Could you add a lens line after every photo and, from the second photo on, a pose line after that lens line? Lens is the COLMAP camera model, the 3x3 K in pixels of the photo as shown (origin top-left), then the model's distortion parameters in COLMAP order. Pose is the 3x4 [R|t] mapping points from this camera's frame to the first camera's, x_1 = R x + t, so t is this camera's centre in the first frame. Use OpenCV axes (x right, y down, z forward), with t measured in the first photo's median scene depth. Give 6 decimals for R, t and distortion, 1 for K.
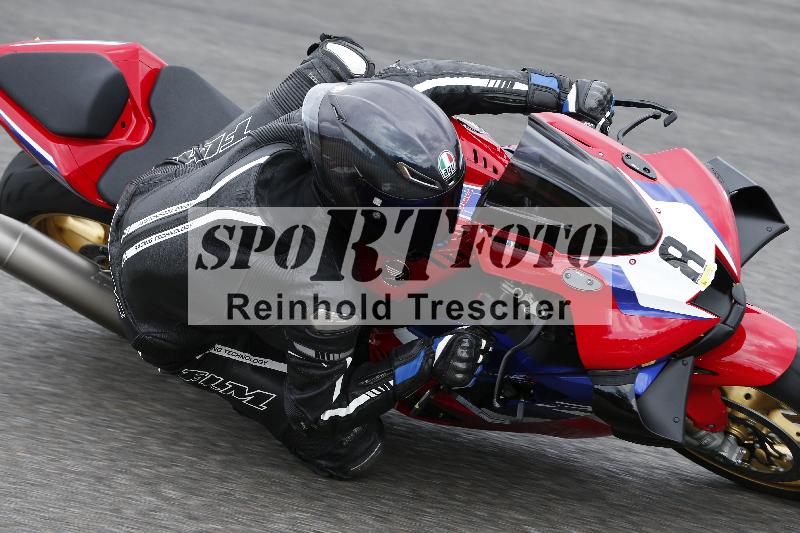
lens RADIAL K [[4607.6, 0, 523.4], [0, 4607.6, 265.8], [0, 0, 1]] dist [2.463801, -12.563113]
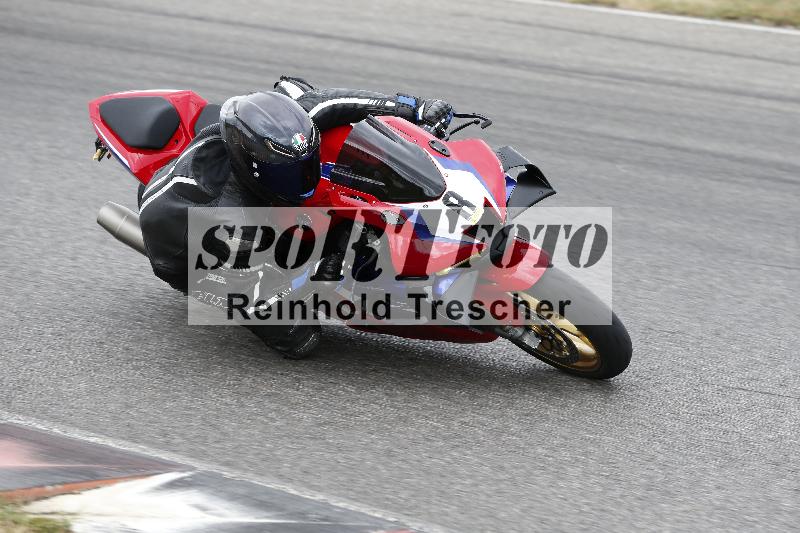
lens RADIAL K [[4607.6, 0, 523.4], [0, 4607.6, 265.8], [0, 0, 1]] dist [2.463801, -12.563113]
pose [[0.962994, -0.011619, -0.269273, 0.461935], [-0.009345, 0.997030, -0.076442, 0.134242], [0.269361, 0.076130, 0.960025, -0.477490]]
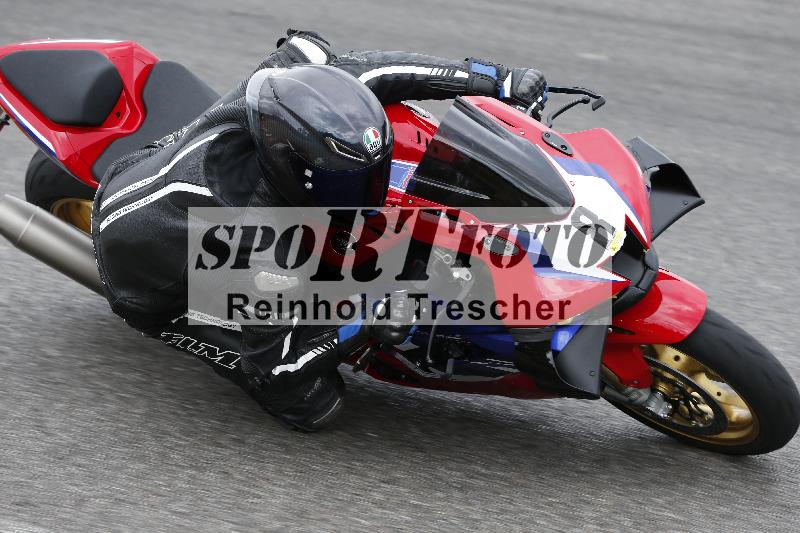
lens RADIAL K [[4607.6, 0, 523.4], [0, 4607.6, 265.8], [0, 0, 1]] dist [2.463801, -12.563113]
pose [[0.995738, -0.002927, -0.092177, 0.115988], [0.001061, 0.999794, -0.020289, 0.029286], [0.092217, 0.020105, 0.995536, -0.095357]]
